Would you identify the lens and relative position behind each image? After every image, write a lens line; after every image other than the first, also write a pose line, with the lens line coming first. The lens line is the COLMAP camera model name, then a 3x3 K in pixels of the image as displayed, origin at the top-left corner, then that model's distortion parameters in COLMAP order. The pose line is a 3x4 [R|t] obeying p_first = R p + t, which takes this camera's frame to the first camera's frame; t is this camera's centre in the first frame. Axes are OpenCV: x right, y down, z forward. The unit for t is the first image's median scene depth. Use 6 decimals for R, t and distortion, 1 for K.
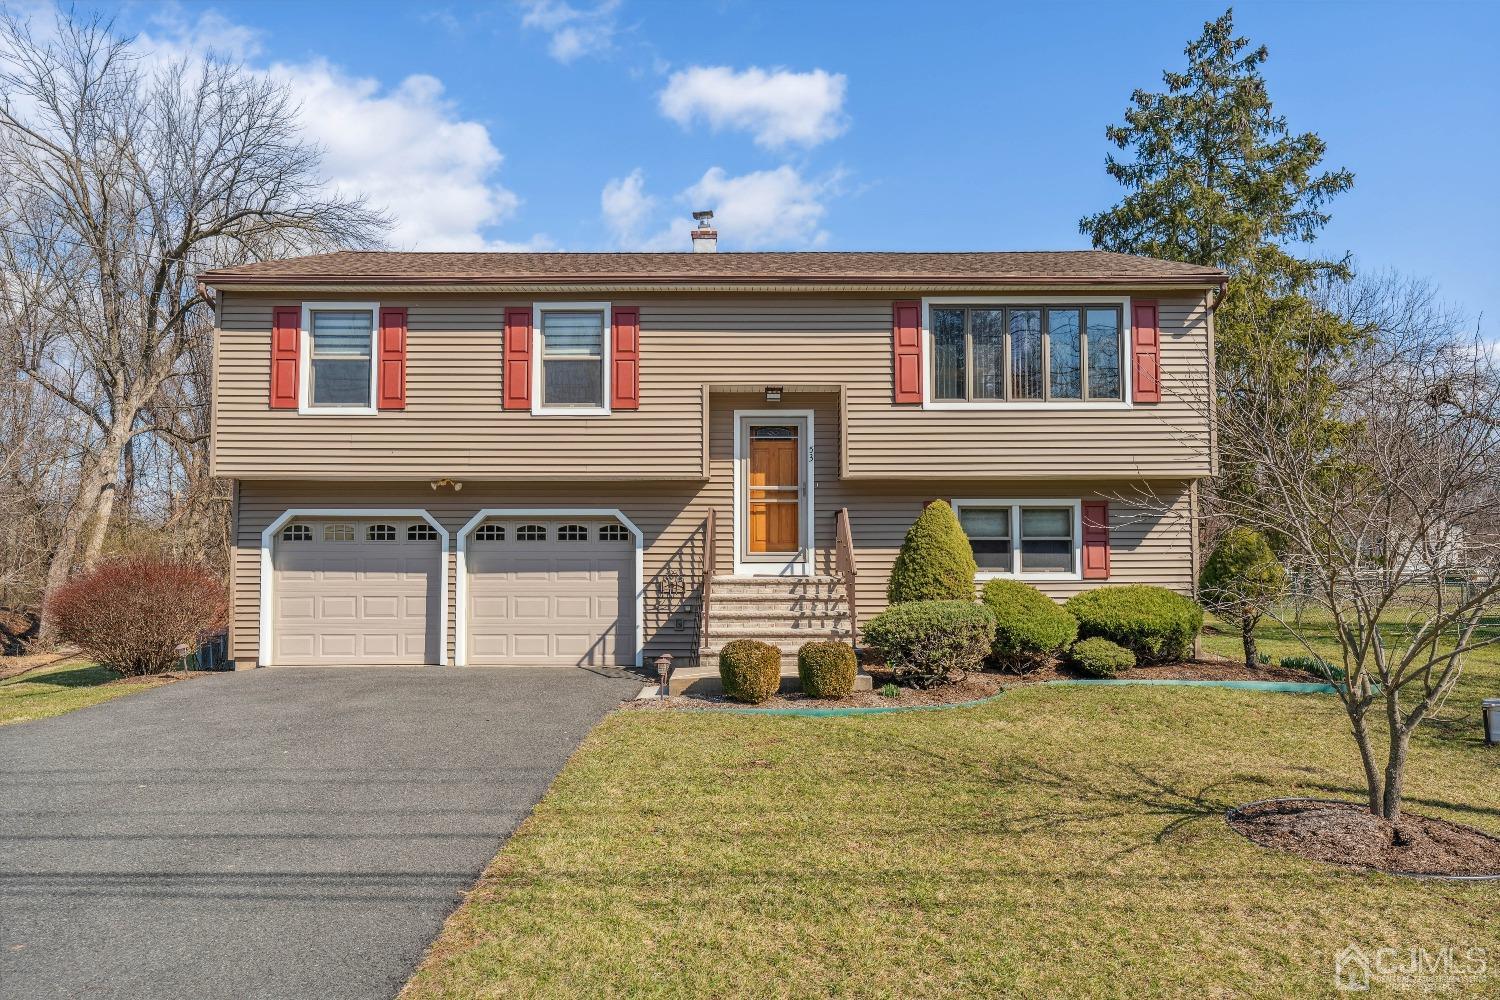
lens RADIAL K [[1024.2, 0, 755.0], [0, 1024.2, 509.0], [0, 0, 1]] dist [0.006293, 0.003096]
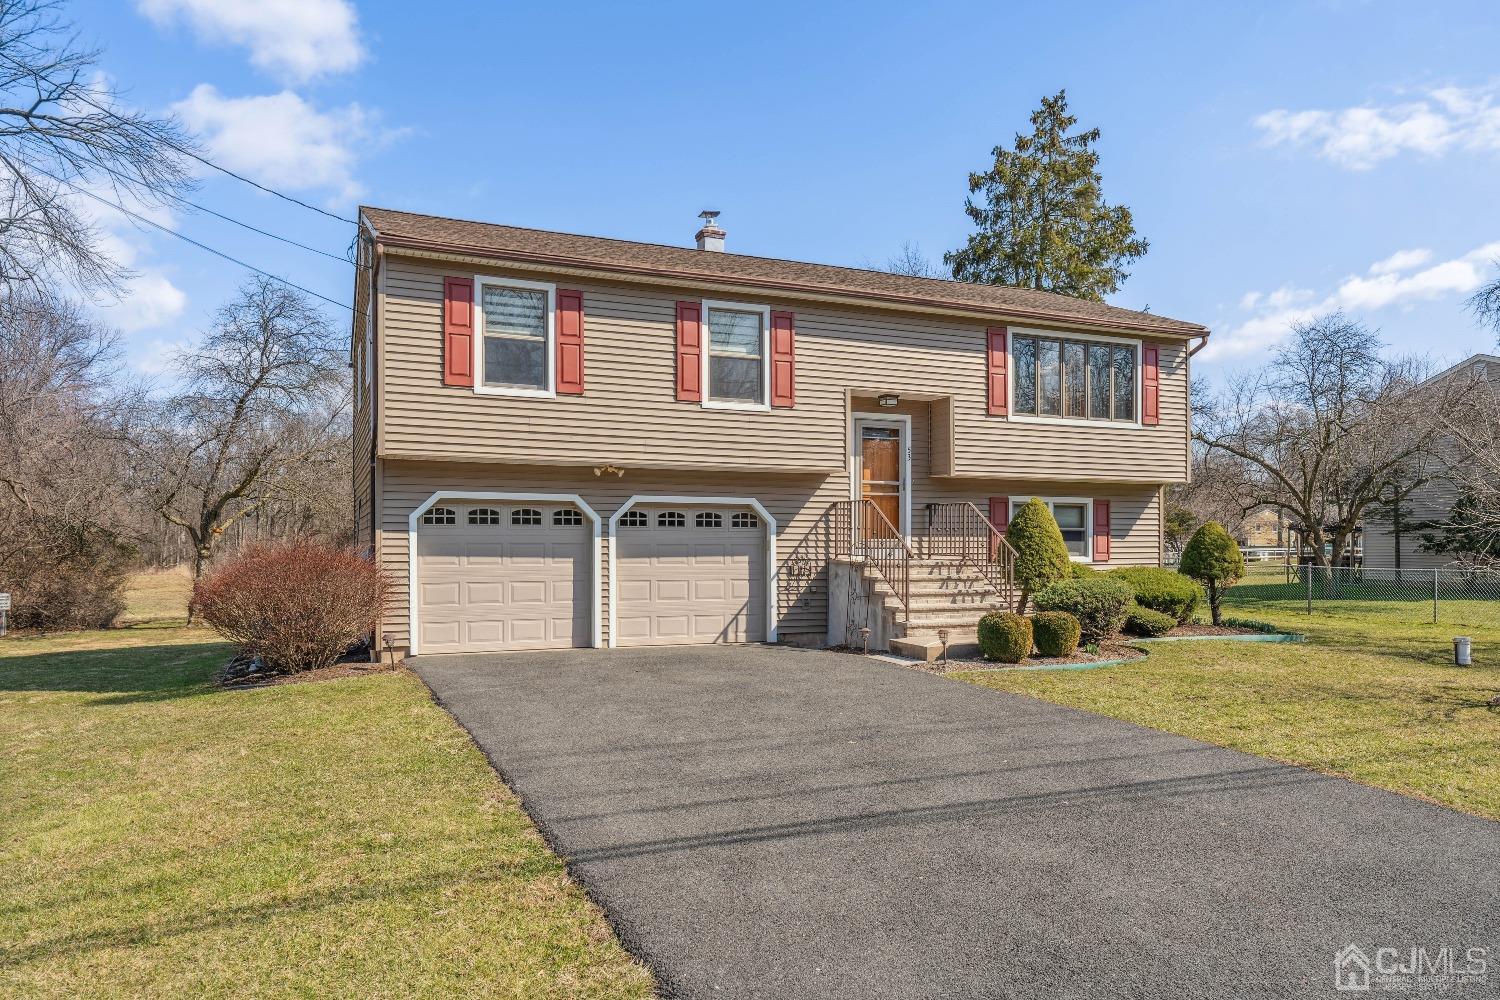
lens RADIAL K [[1024.2, 0, 773.3], [0, 1024.2, 558.1], [0, 0, 1]] dist [0.006293, 0.003096]
pose [[0.916743, -0.002187, 0.399472, -0.552804], [-0.022859, 0.998059, 0.057922, -0.000150], [-0.398824, -0.062231, 0.914914, -0.000540]]
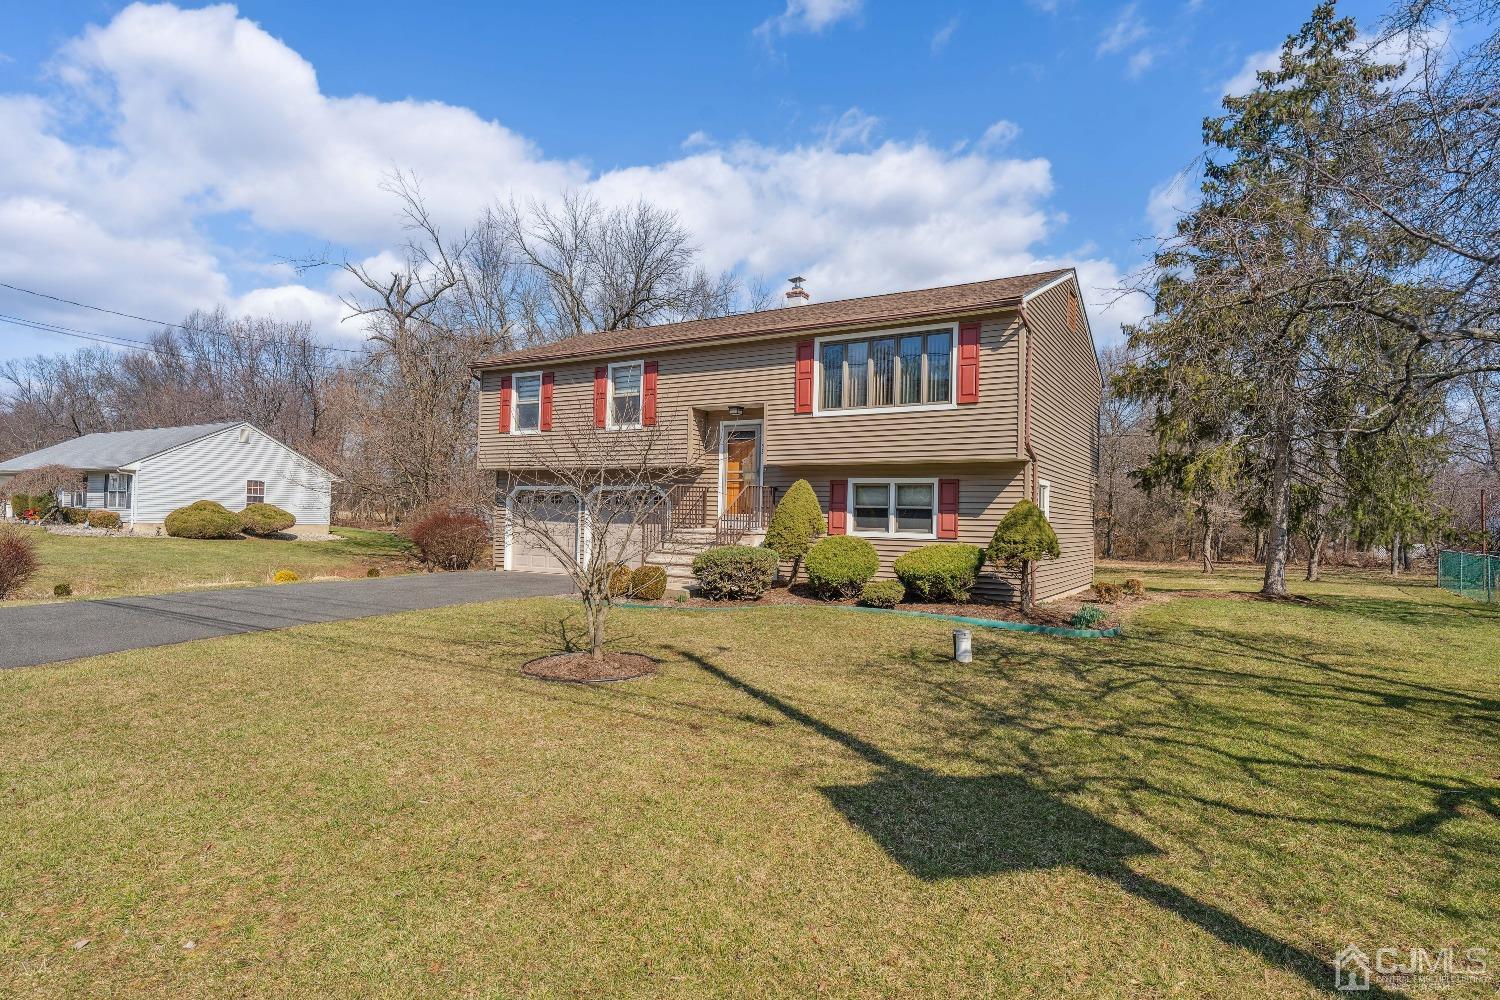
lens RADIAL K [[788.4, 0, 750.6], [0, 788.4, 501.9], [0, 0, 1]] dist [0.005697, 0.000068]
pose [[0.852008, 0.010916, -0.523415, 0.652378], [0.005537, 0.999539, 0.029858, -0.010732], [0.523500, -0.028337, 0.851554, 0.007015]]
